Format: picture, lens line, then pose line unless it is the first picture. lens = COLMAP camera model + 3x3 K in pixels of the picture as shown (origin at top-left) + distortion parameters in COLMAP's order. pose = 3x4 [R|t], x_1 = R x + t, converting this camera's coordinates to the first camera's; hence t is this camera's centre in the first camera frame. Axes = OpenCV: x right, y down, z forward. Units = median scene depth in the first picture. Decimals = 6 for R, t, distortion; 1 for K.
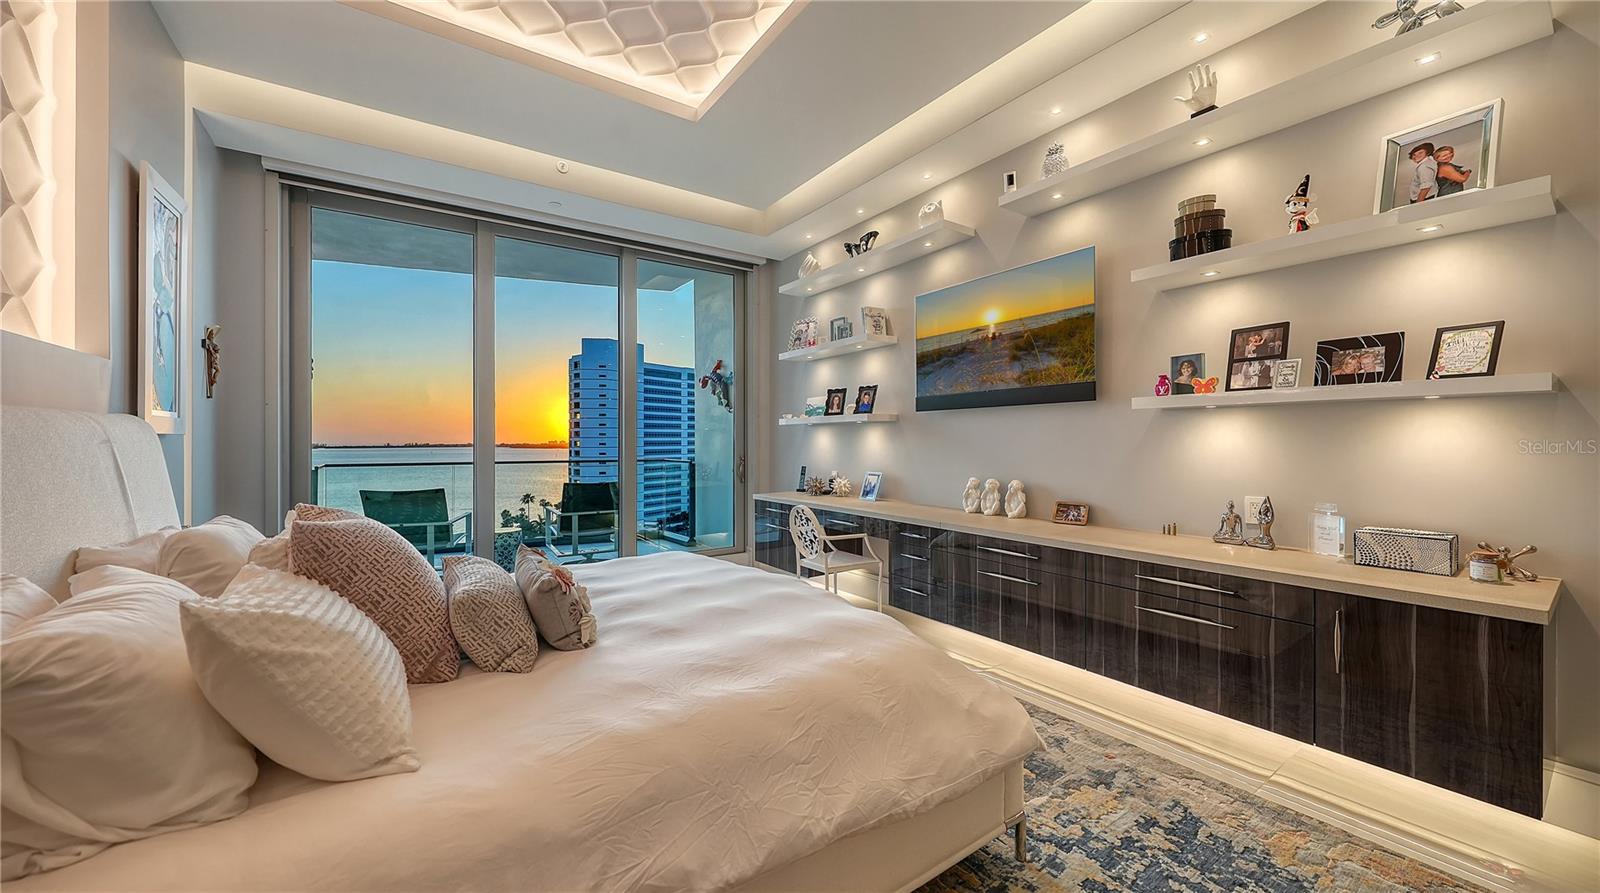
lens RADIAL K [[566.2, 0, 797.8], [0, 566.2, 444.3], [0, 0, 1]] dist [-0.015585, 0.002064]
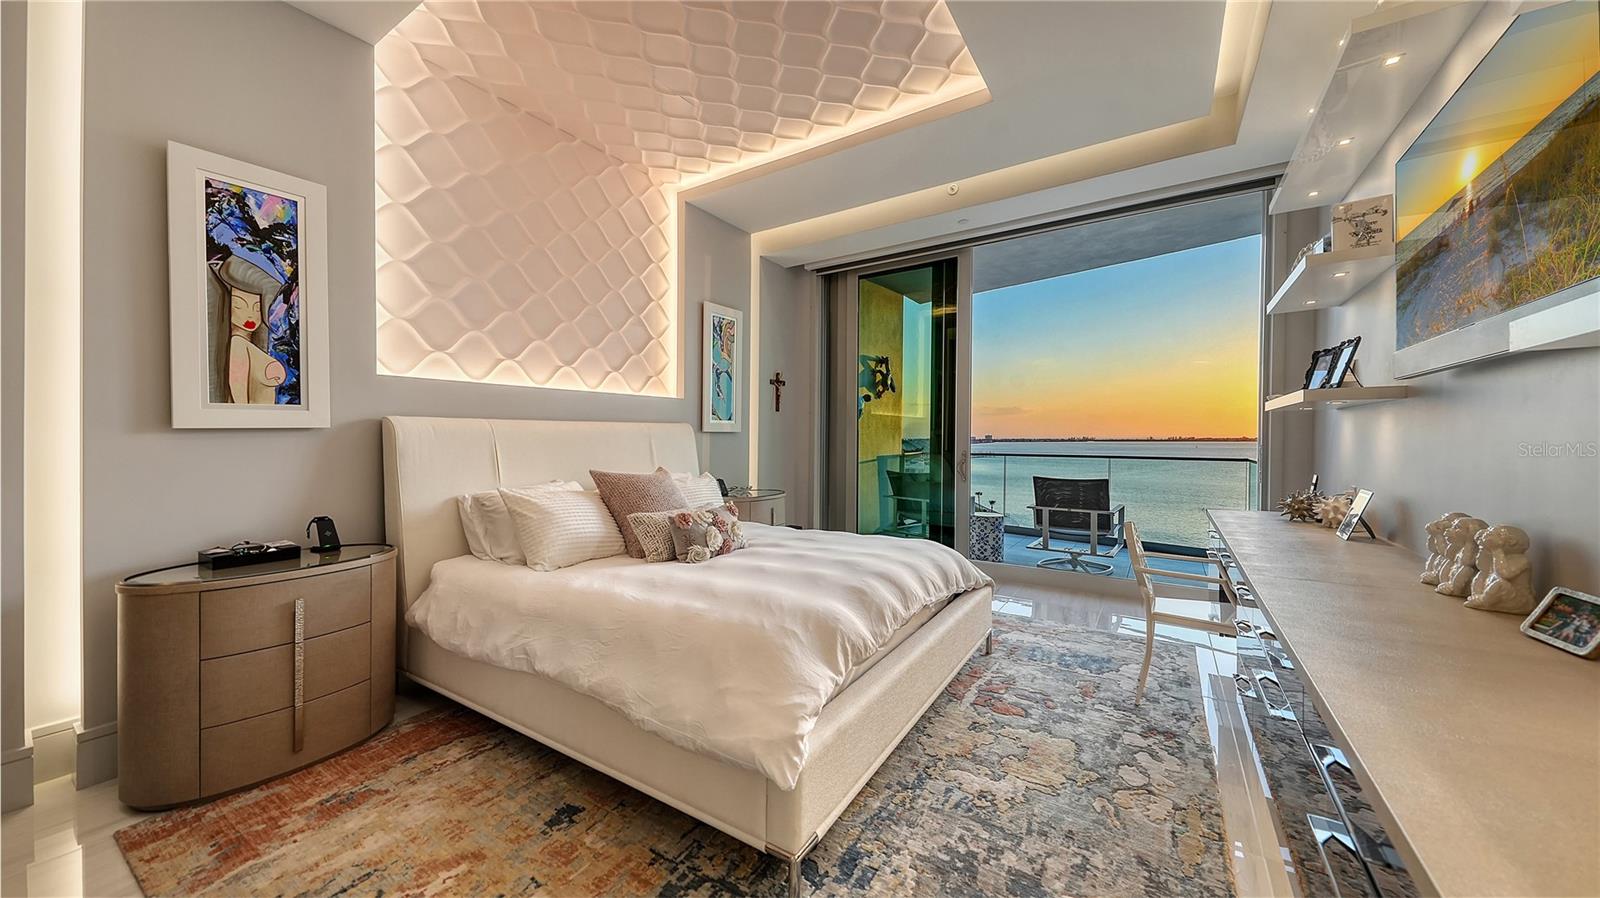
lens RADIAL K [[566.2, 0, 788.0], [0, 566.2, 444.1], [0, 0, 1]] dist [-0.015585, 0.002064]
pose [[0.373749, 0.012683, -0.927443, 0.643873], [-0.004086, 0.999919, 0.012027, -0.001133], [0.927521, -0.000705, 0.373771, 0.352698]]
